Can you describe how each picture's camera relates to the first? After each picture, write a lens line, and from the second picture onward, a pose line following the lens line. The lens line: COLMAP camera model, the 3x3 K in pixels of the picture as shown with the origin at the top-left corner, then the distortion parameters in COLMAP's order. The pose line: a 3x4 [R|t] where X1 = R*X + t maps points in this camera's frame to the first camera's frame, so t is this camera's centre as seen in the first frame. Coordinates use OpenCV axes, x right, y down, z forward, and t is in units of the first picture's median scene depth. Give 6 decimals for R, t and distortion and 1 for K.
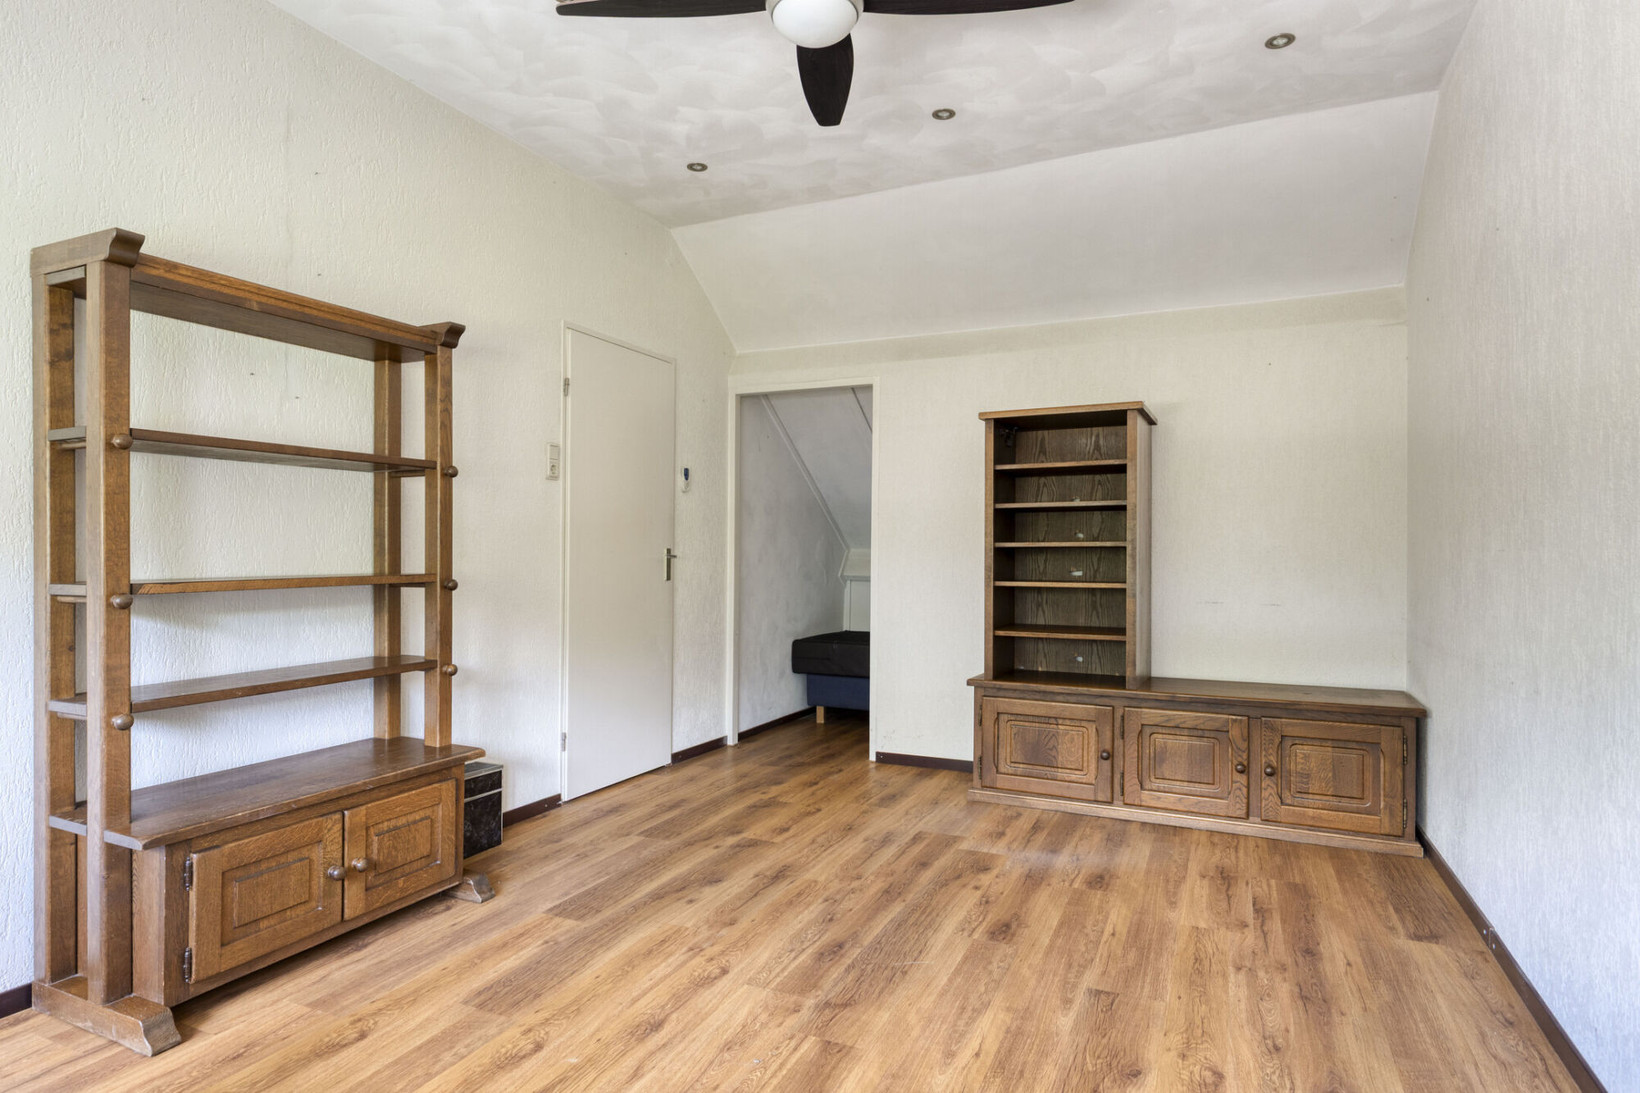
lens RADIAL K [[855.9, 0, 812.3], [0, 855.9, 547.1], [0, 0, 1]] dist [-0.006567, -0.000358]
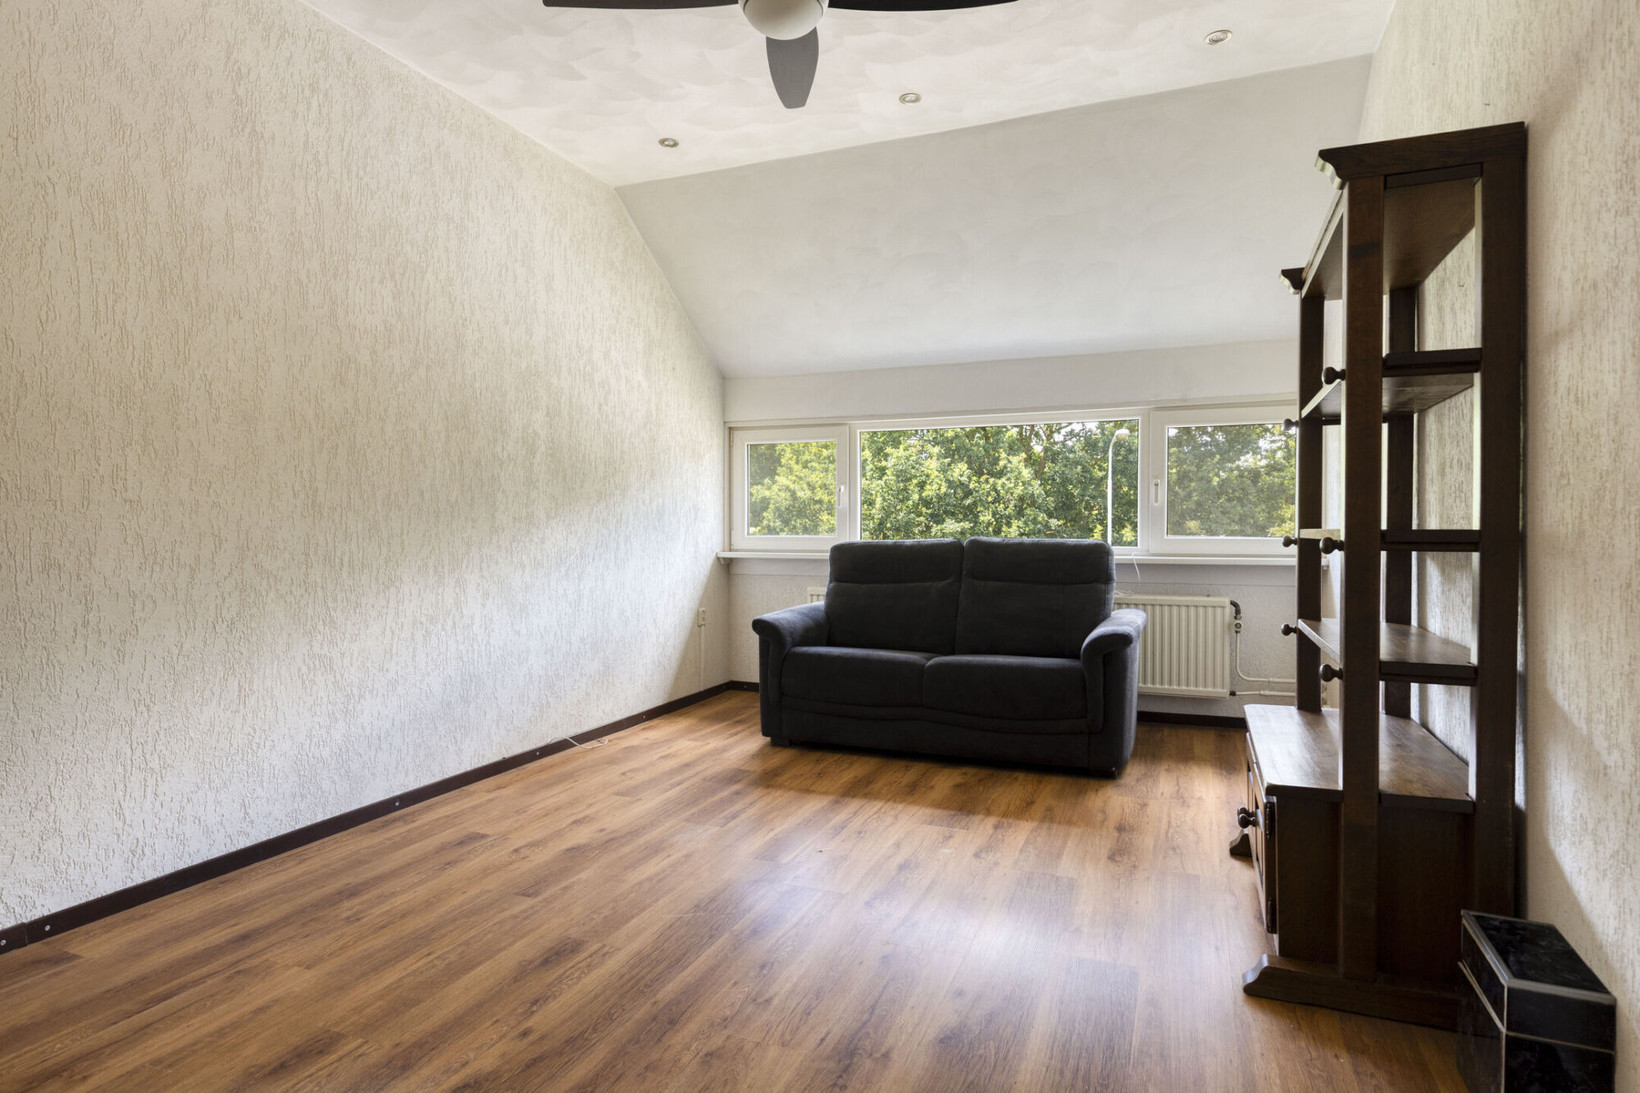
lens RADIAL K [[855.9, 0, 812.3], [0, 855.9, 547.1], [0, 0, 1]] dist [-0.006567, -0.000358]
pose [[-0.998997, 0.001298, -0.044750, 0.012820], [0.000434, 0.999814, 0.019296, 0.039946], [0.044767, 0.019257, -0.998812, 2.066958]]
